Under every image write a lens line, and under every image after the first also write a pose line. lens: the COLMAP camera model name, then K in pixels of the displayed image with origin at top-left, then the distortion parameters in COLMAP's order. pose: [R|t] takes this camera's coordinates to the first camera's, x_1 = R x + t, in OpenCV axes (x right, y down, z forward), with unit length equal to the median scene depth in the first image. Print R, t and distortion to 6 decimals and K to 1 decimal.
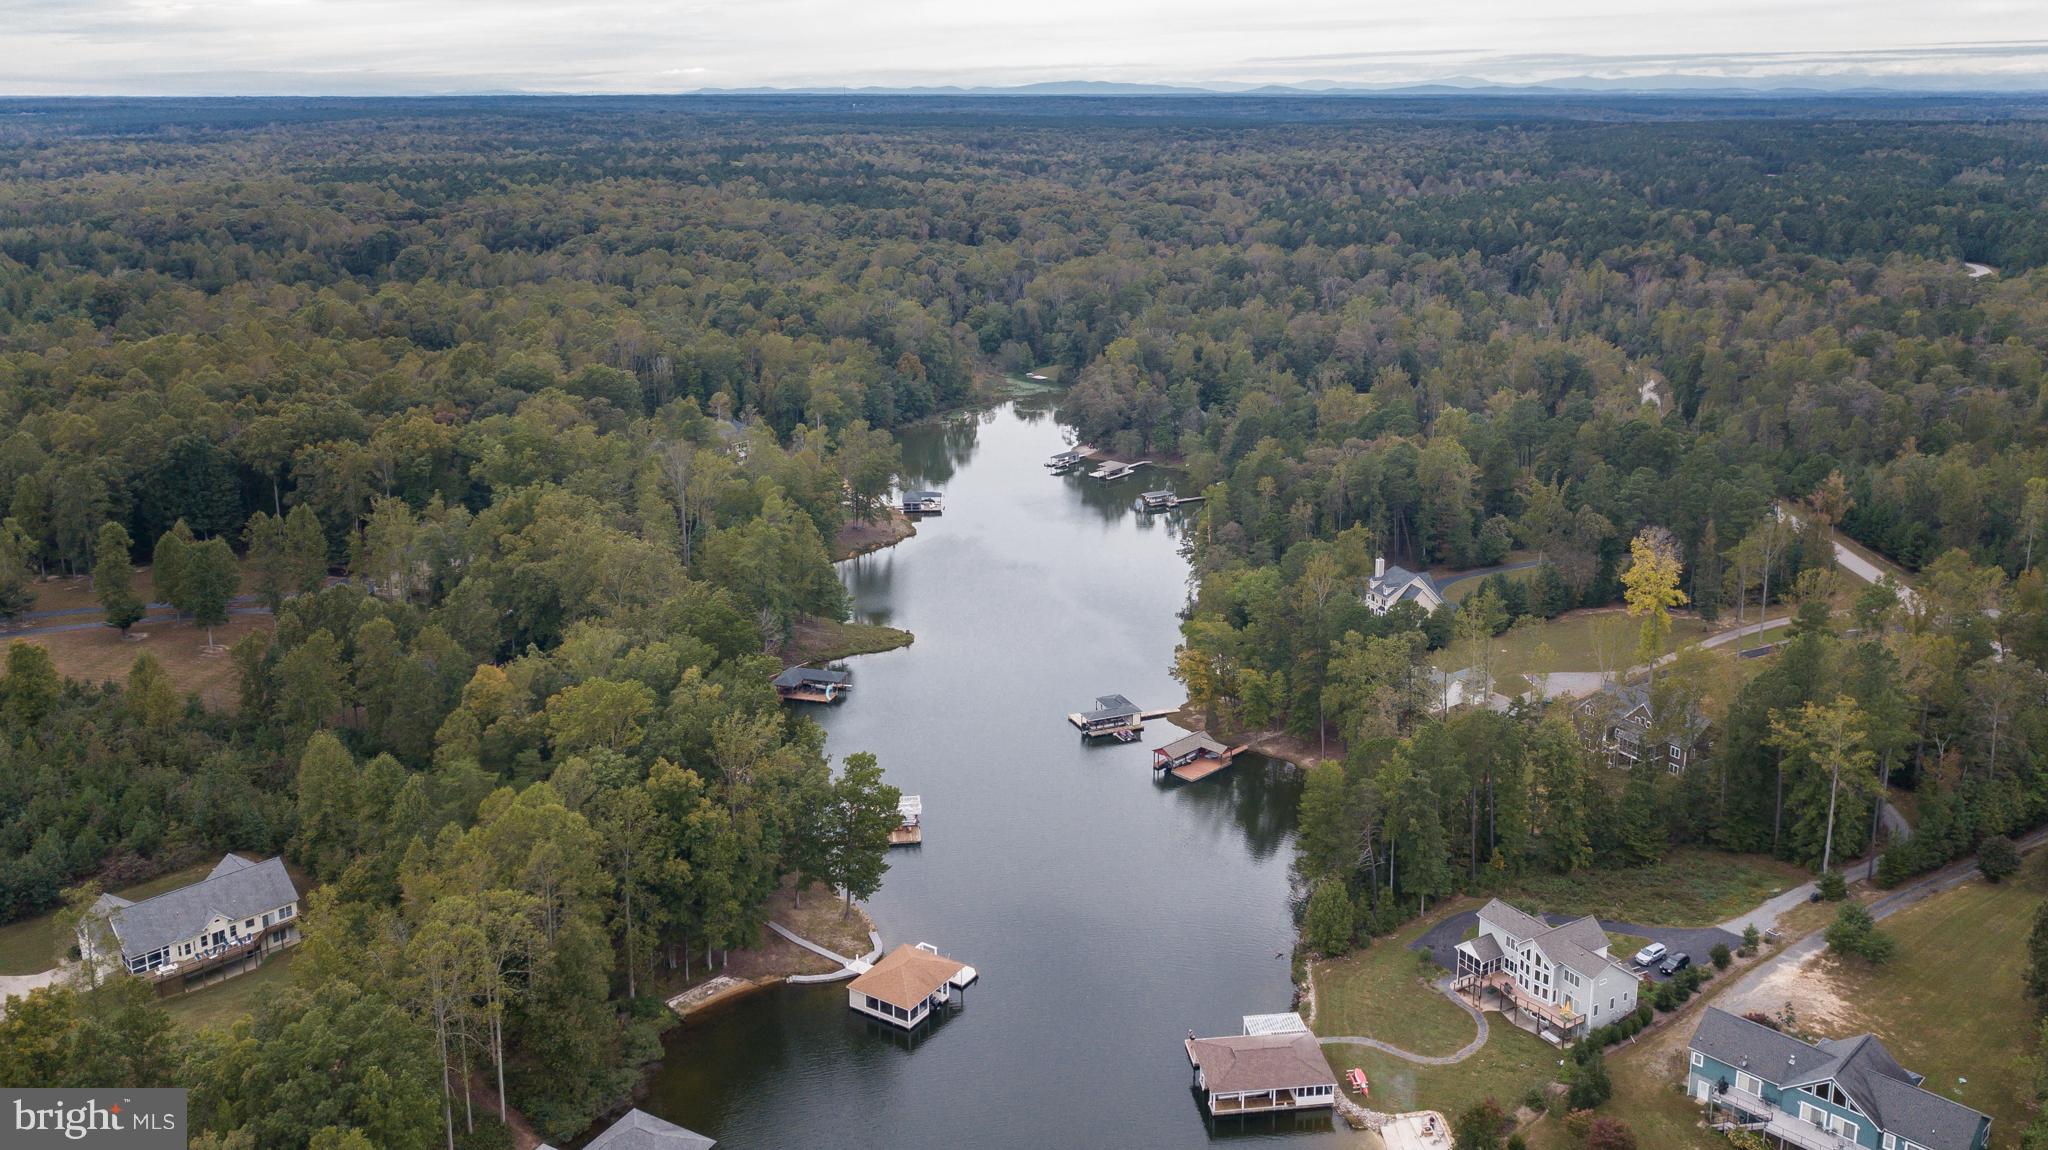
lens RADIAL K [[1593.8, 0, 1024.0], [0, 1593.8, 575.0], [0, 0, 1]] dist [0.022154, -0.026691]
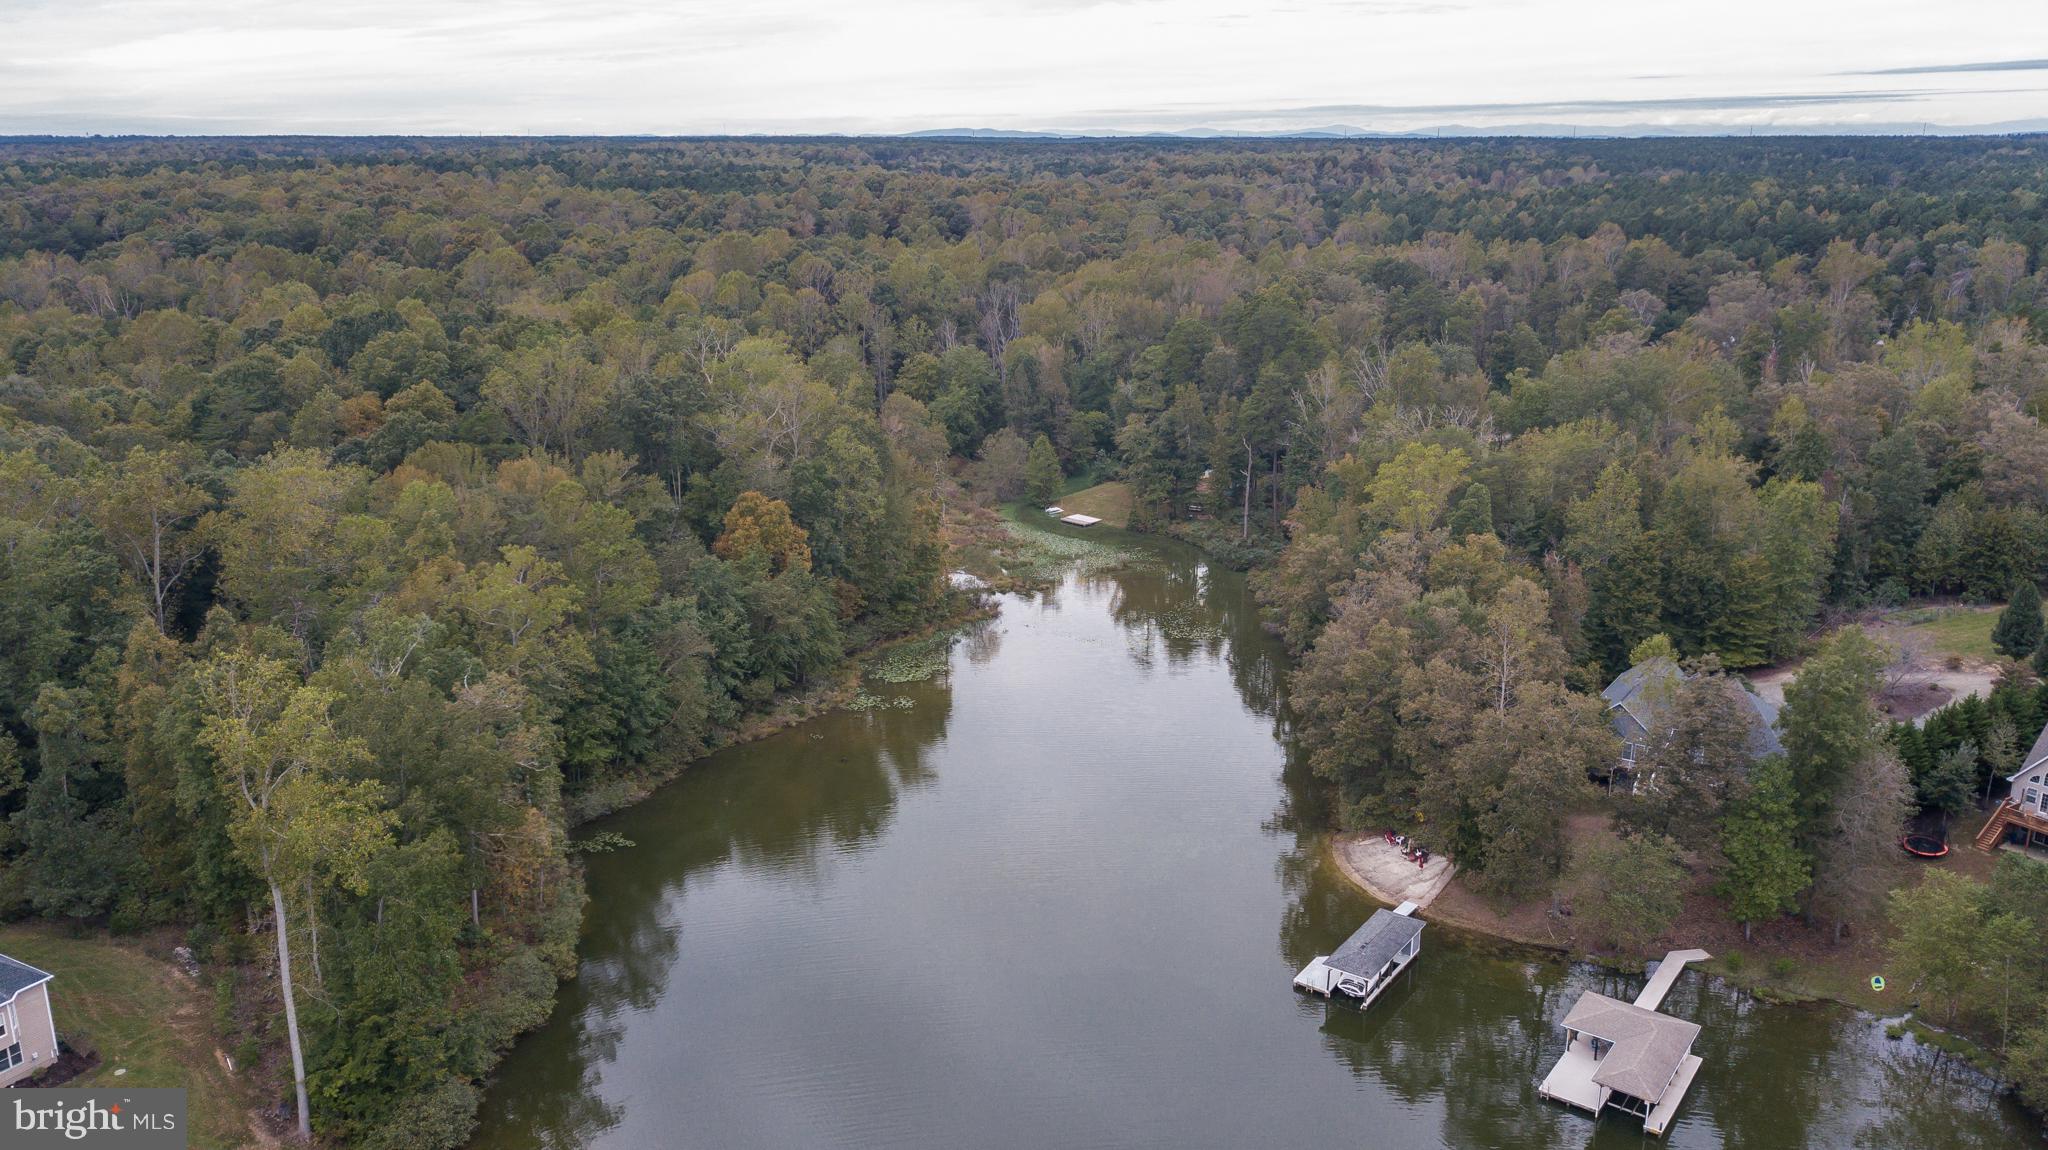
lens RADIAL K [[1593.8, 0, 1024.0], [0, 1593.8, 575.0], [0, 0, 1]] dist [0.022154, -0.026691]
pose [[0.997604, -0.017752, 0.066871, -0.032917], [0.019654, 0.999417, -0.027900, -0.093922], [-0.066336, 0.029148, 0.997371, 0.557296]]
